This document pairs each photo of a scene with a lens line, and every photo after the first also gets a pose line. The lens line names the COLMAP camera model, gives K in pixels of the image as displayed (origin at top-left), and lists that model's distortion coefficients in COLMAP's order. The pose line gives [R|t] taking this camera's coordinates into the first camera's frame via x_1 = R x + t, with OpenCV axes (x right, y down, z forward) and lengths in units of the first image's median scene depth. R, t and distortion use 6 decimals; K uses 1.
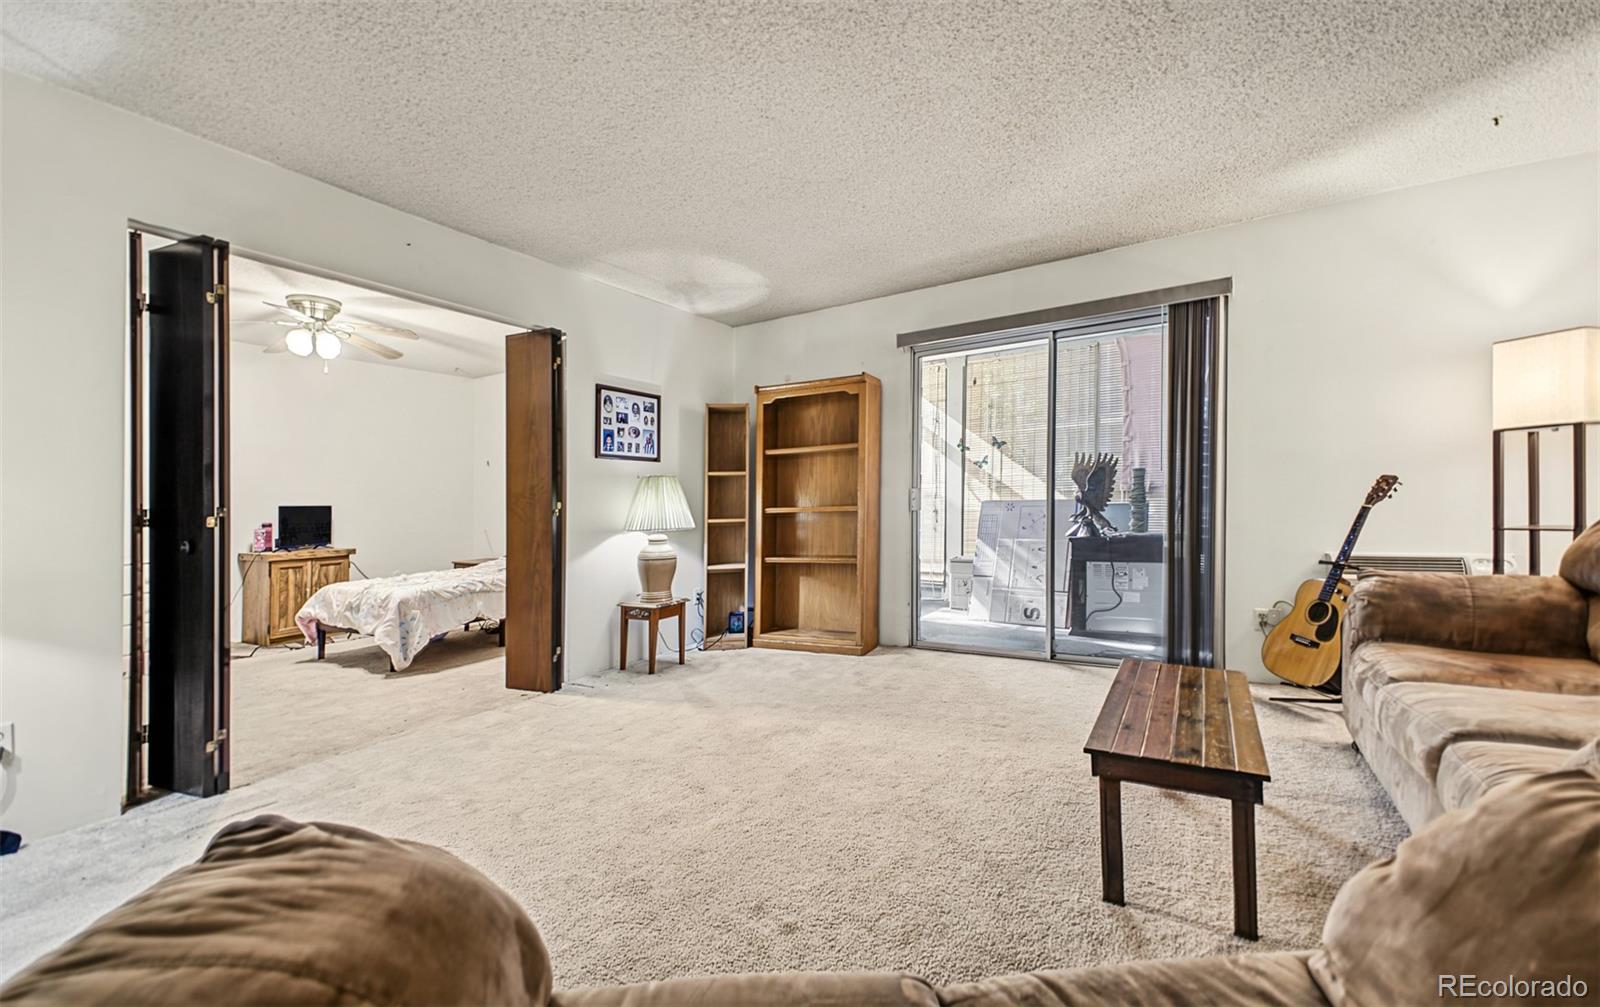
lens RADIAL K [[669.7, 0, 800.0], [0, 669.7, 503.5], [0, 0, 1]] dist [0.024070, -0.000007]
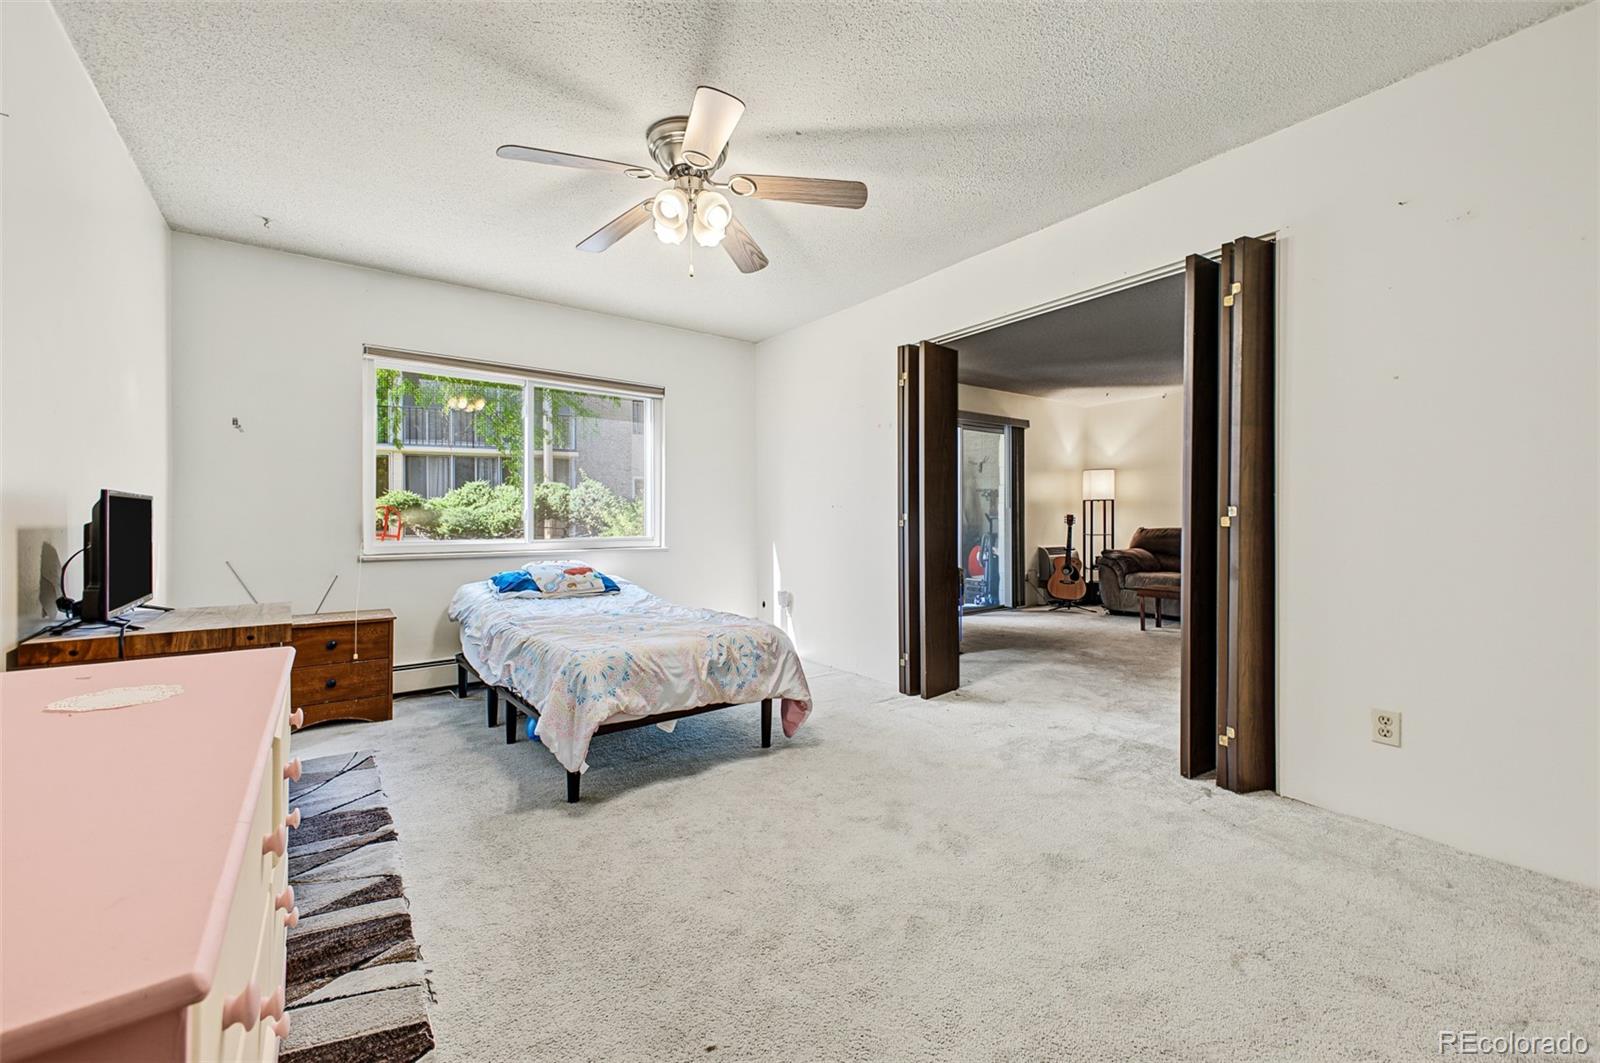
lens RADIAL K [[662.1, 0, 811.7], [0, 662.1, 520.7], [0, 0, 1]] dist [0.017894, -0.000233]
pose [[0.345573, 0.022074, 0.938132, -1.290088], [-0.007225, 0.999756, -0.020863, 0.028964], [-0.938364, 0.000432, 0.345648, 0.748968]]
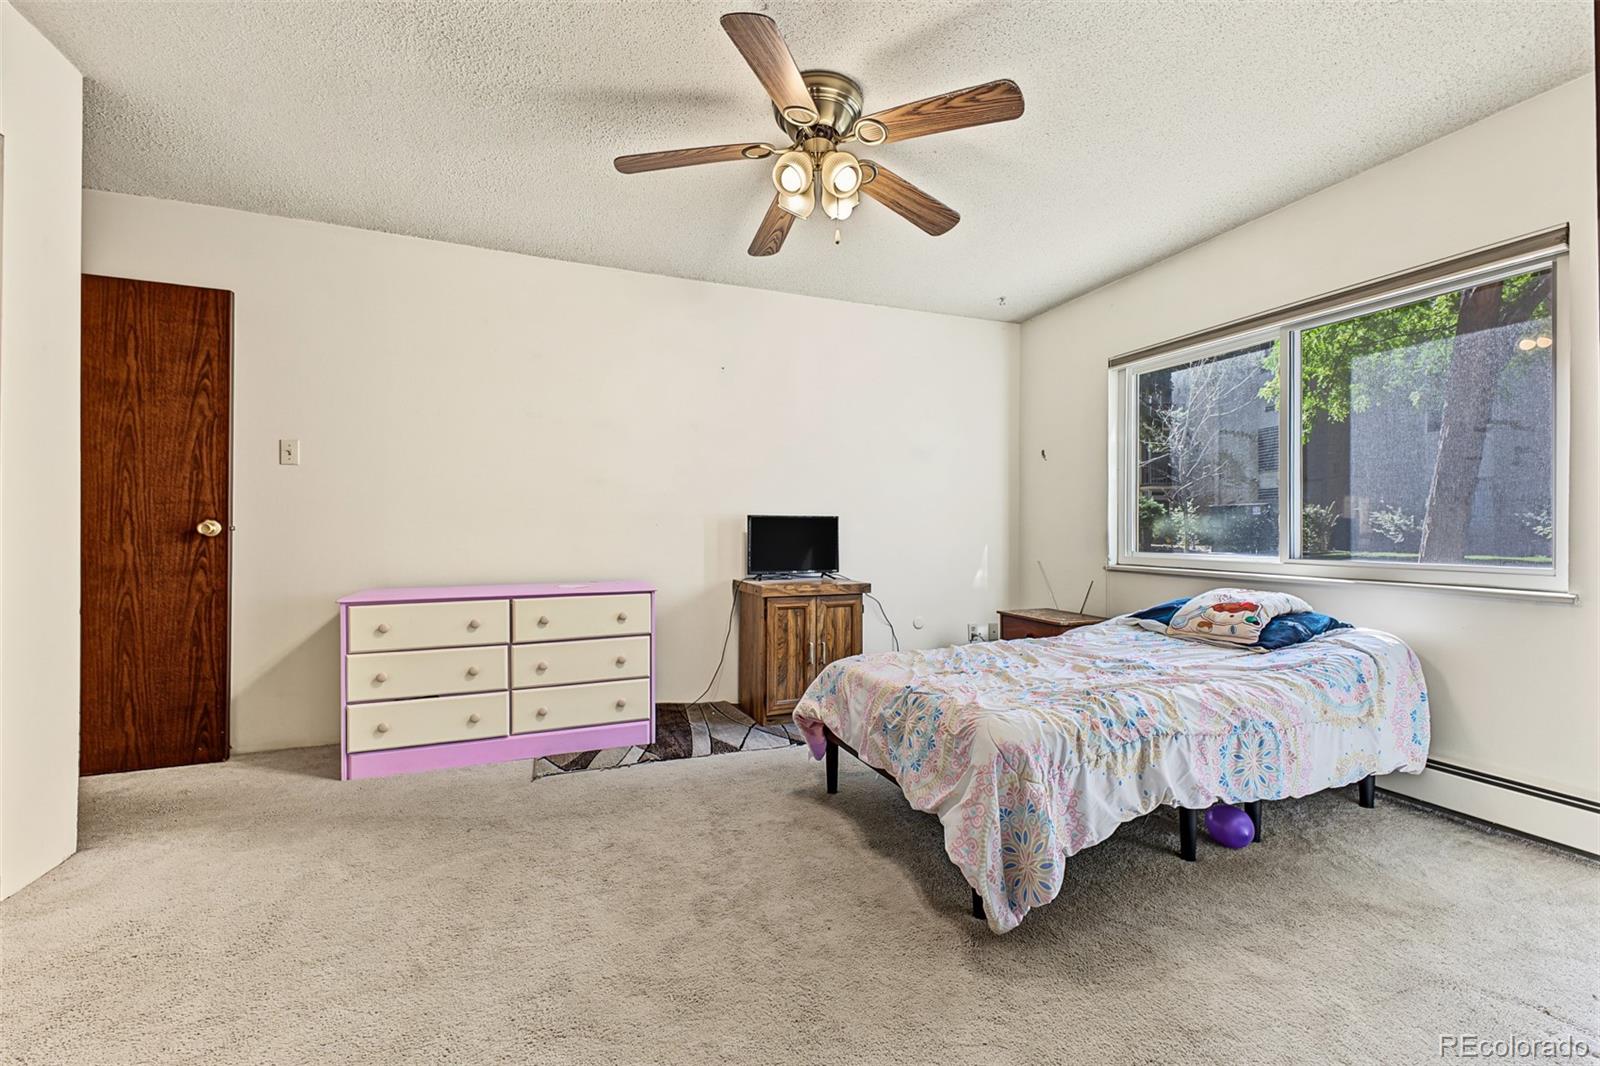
lens RADIAL K [[653.9, 0, 785.5], [0, 653.9, 527.8], [0, 0, 1]] dist [0.011566, -0.000017]
pose [[0.788960, 0.026026, -0.613893, -0.470174], [-0.021484, 0.999660, 0.014770, 0.008007], [0.614069, 0.001536, 0.789251, 0.634754]]
